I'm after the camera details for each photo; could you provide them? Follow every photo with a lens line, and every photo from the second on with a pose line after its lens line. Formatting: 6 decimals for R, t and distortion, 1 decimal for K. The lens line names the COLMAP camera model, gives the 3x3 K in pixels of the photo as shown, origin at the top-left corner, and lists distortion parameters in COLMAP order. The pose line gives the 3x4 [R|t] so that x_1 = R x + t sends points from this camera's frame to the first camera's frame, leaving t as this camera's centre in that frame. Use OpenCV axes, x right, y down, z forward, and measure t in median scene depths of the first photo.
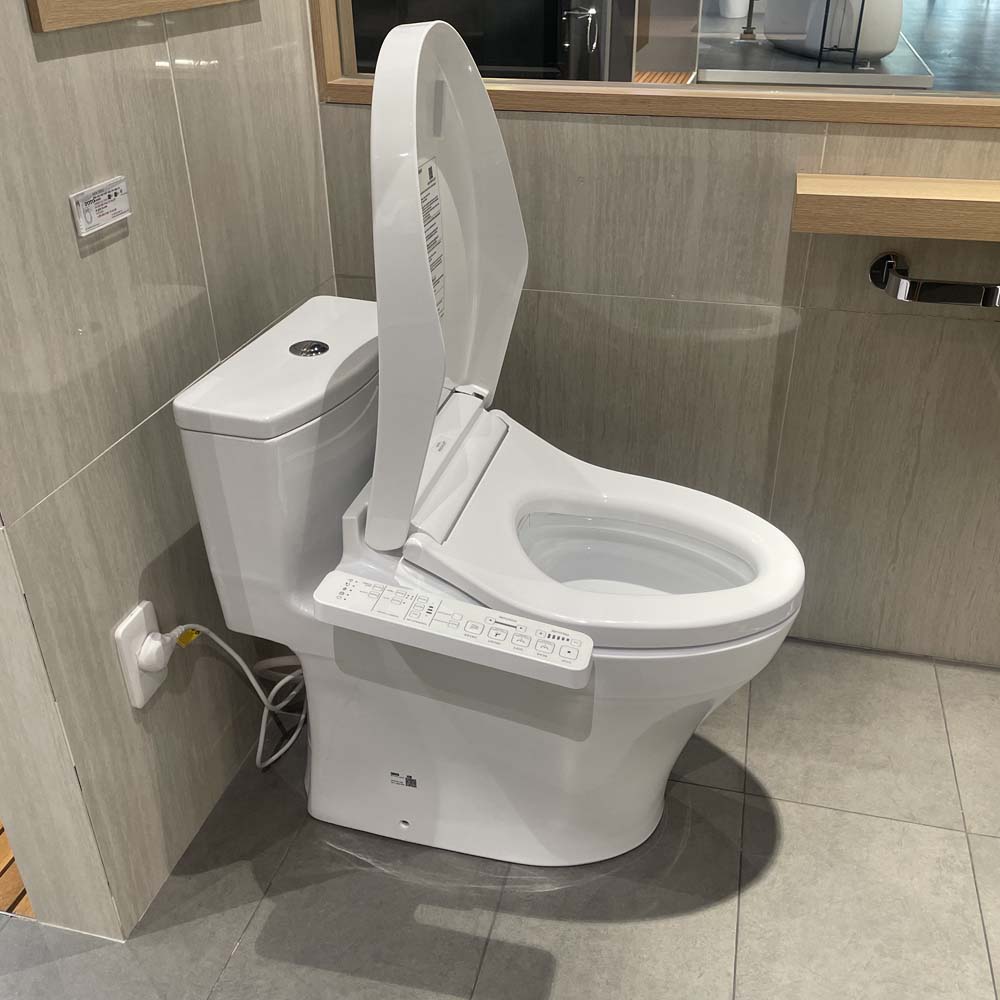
lens RADIAL K [[1015.1, 0, 514.7], [0, 1015.1, 489.6], [0, 0, 1]] dist [0.031177, 0.000000]
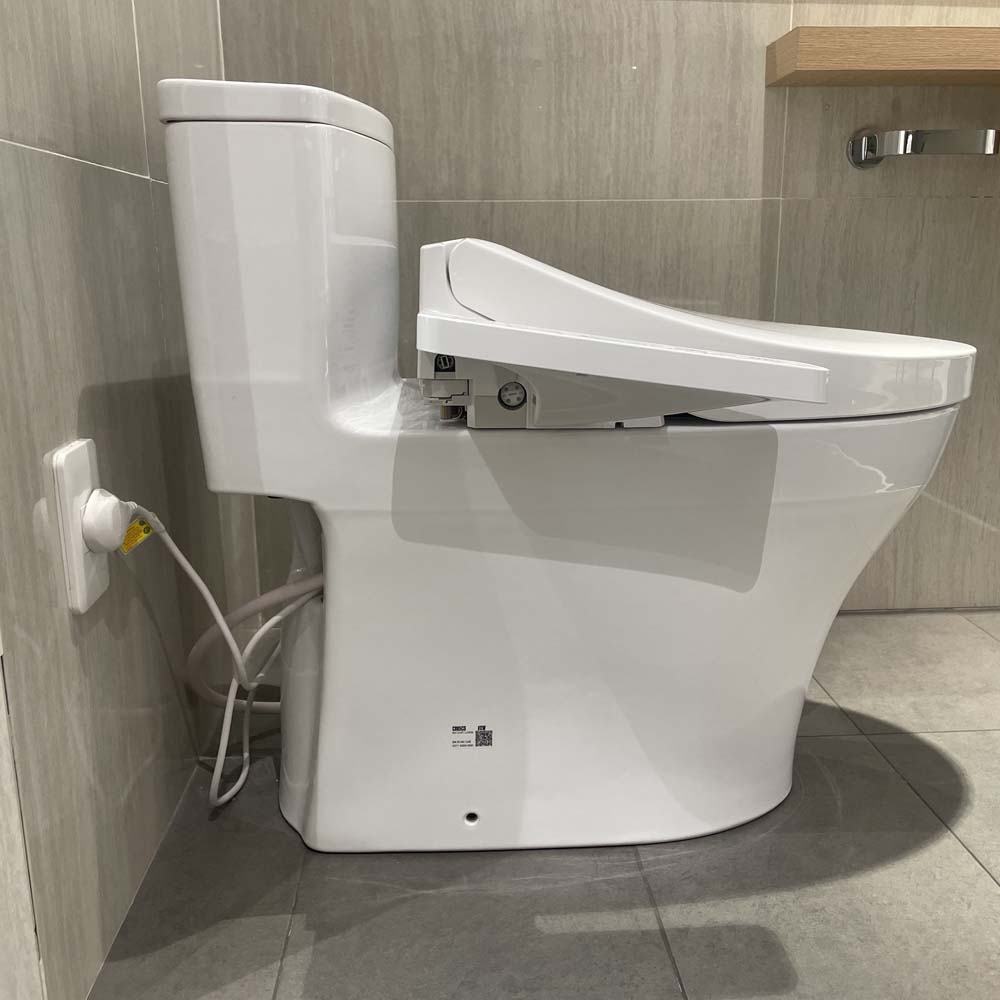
lens RADIAL K [[1015.1, 0, 516.6], [0, 1015.1, 487.3], [0, 0, 1]] dist [0.031177, 0.000000]
pose [[0.952680, -0.071624, 0.295417, -0.276446], [0.152901, 0.952861, -0.262063, 0.318753], [-0.262721, 0.294832, 0.918723, 0.336810]]
